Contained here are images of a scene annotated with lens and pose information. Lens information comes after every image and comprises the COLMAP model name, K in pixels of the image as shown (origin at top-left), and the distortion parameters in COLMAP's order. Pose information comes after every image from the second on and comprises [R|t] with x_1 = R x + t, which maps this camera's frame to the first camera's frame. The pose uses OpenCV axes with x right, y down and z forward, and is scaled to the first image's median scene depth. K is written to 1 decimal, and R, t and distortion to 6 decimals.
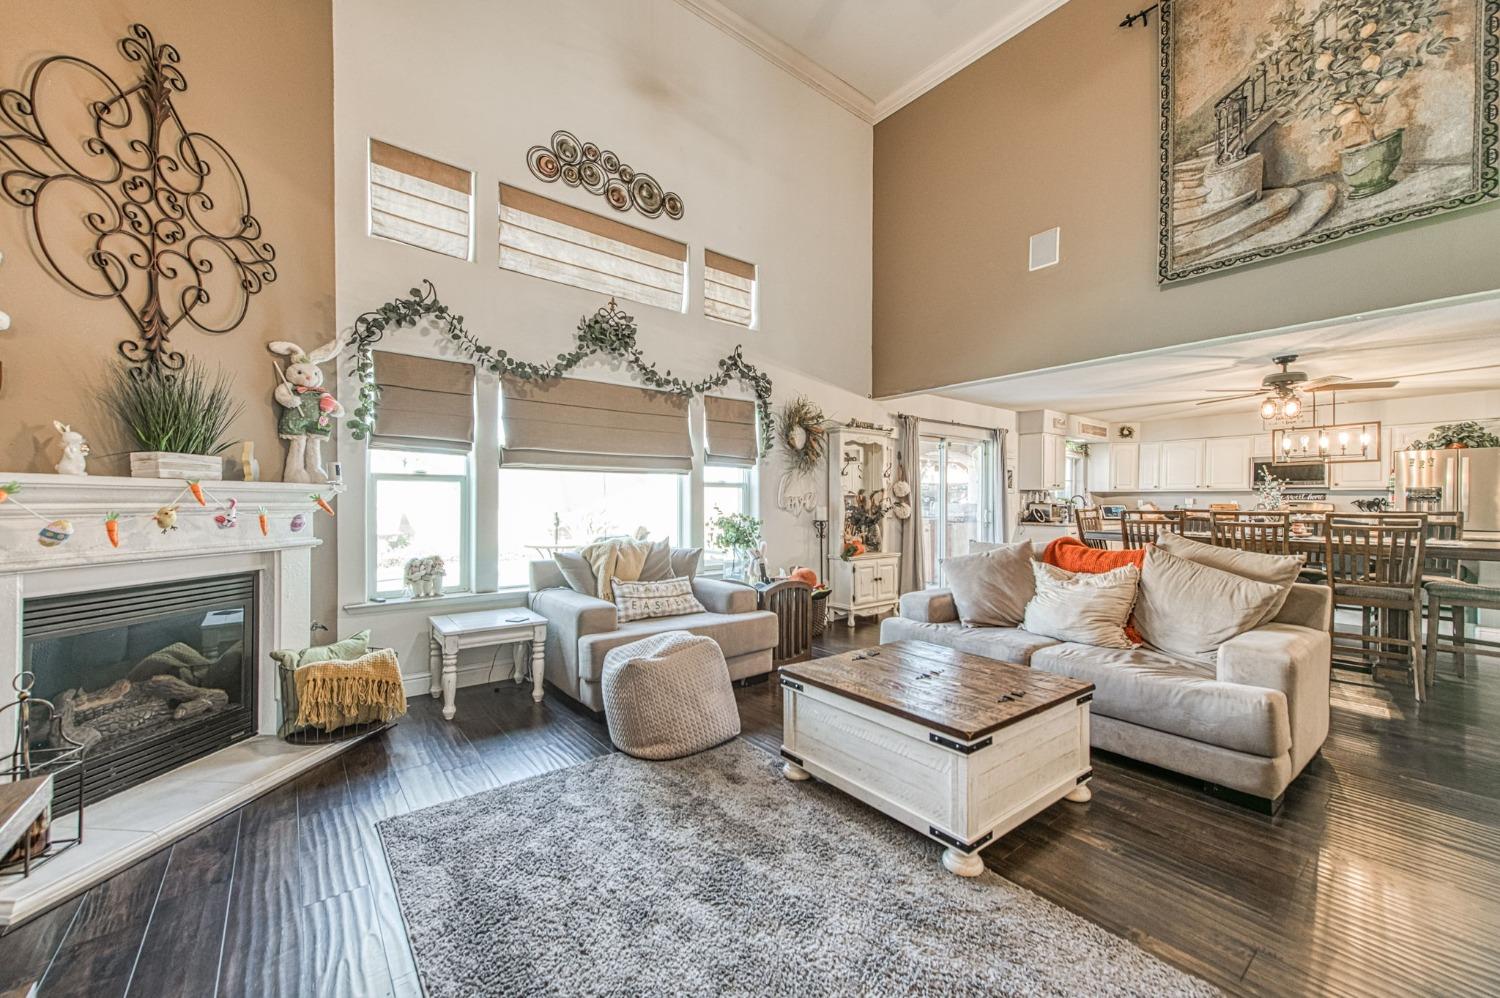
lens RADIAL K [[578.8, 0, 733.8], [0, 578.8, 502.7], [0, 0, 1]] dist [0.019958, -0.002861]
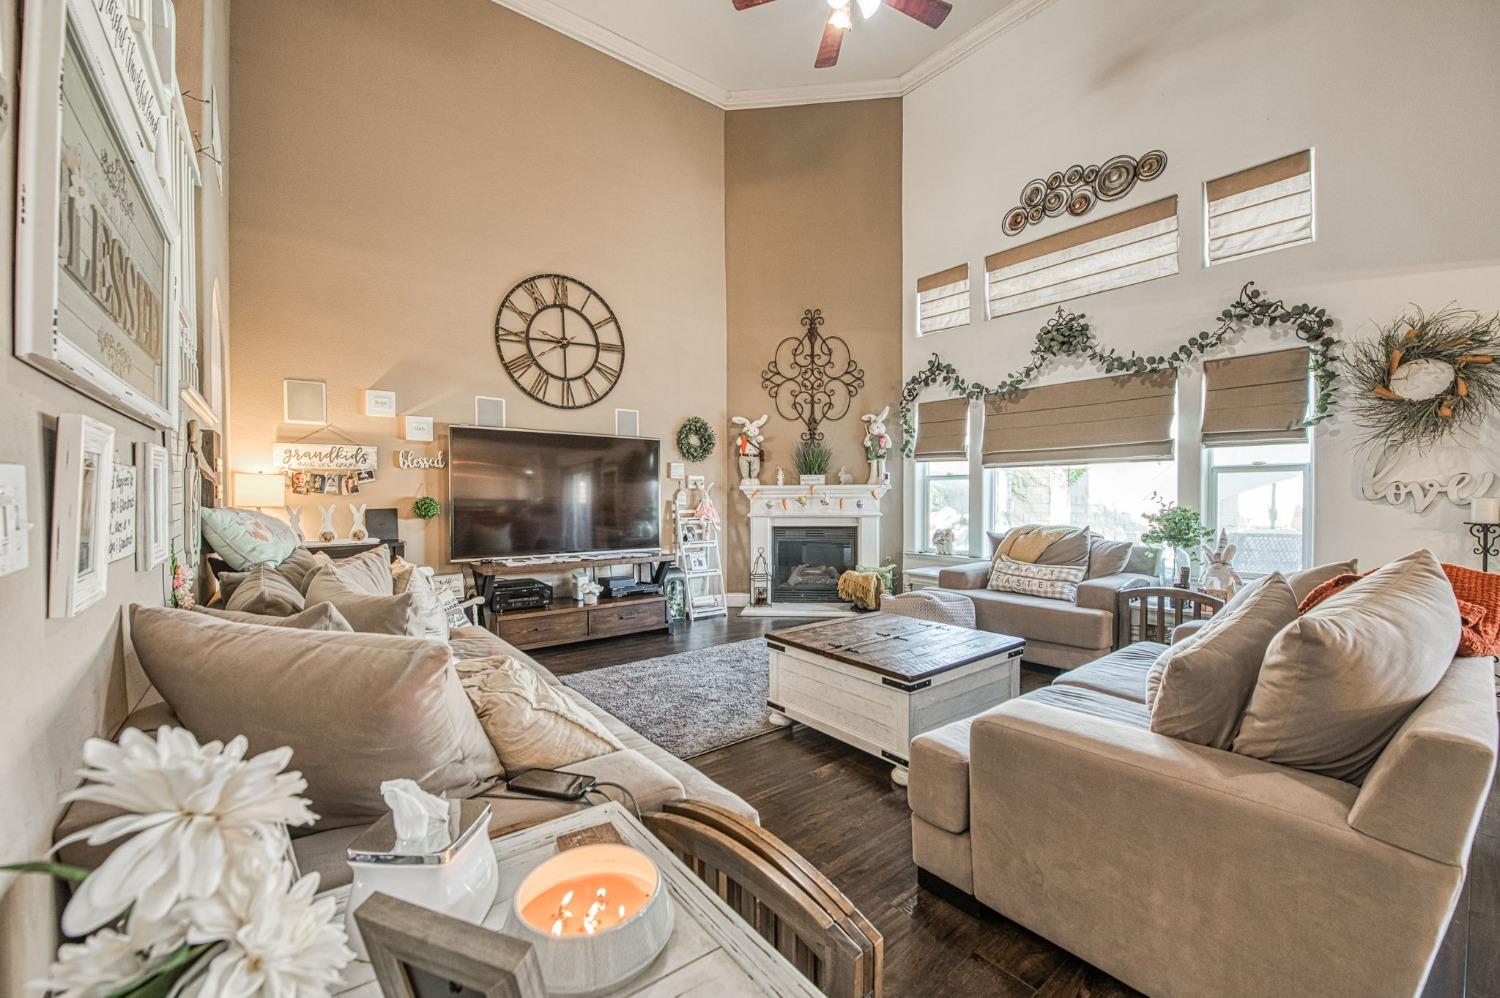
lens RADIAL K [[593.8, 0, 765.0], [0, 593.8, 508.1], [0, 0, 1]] dist [-0.014921, -0.000665]
pose [[0.036773, 0.020334, -0.999117, 1.108012], [0.004773, 0.999778, 0.020524, 0.003510], [0.999312, -0.005524, 0.036667, 0.499338]]
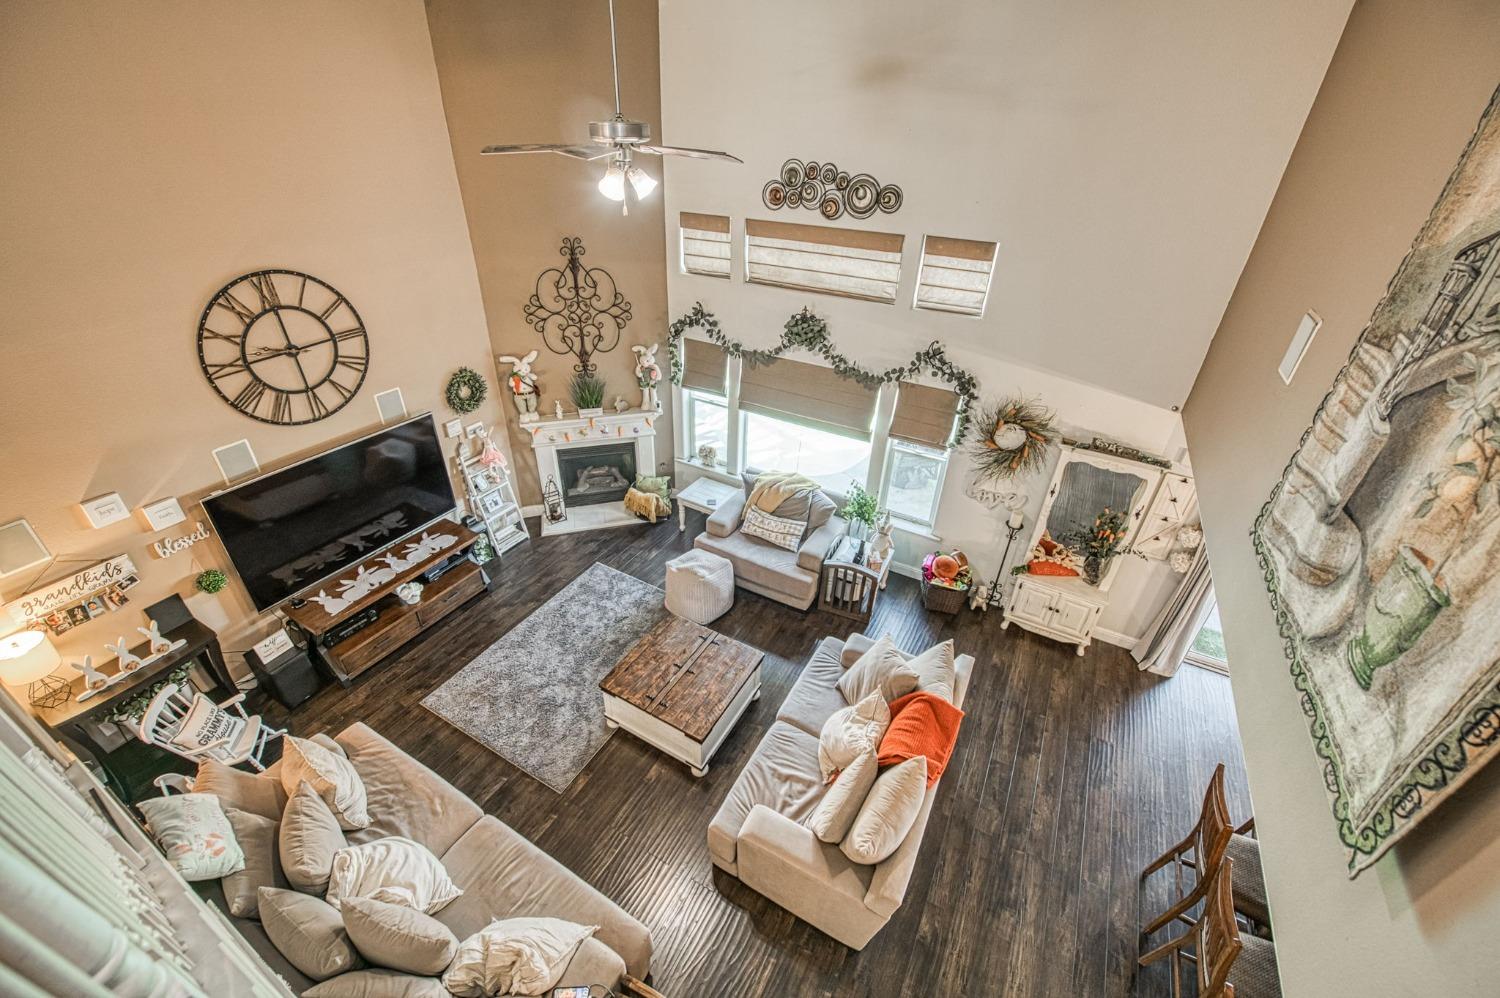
lens RADIAL K [[575.7, 0, 755.3], [0, 575.7, 490.1], [0, 0, 1]] dist [-0.017267, -0.000553]
pose [[0.409266, 0.480255, -0.775794, 1.119298], [-0.037751, 0.858449, 0.511507, -0.796345], [0.911634, -0.180056, 0.369464, 0.460184]]
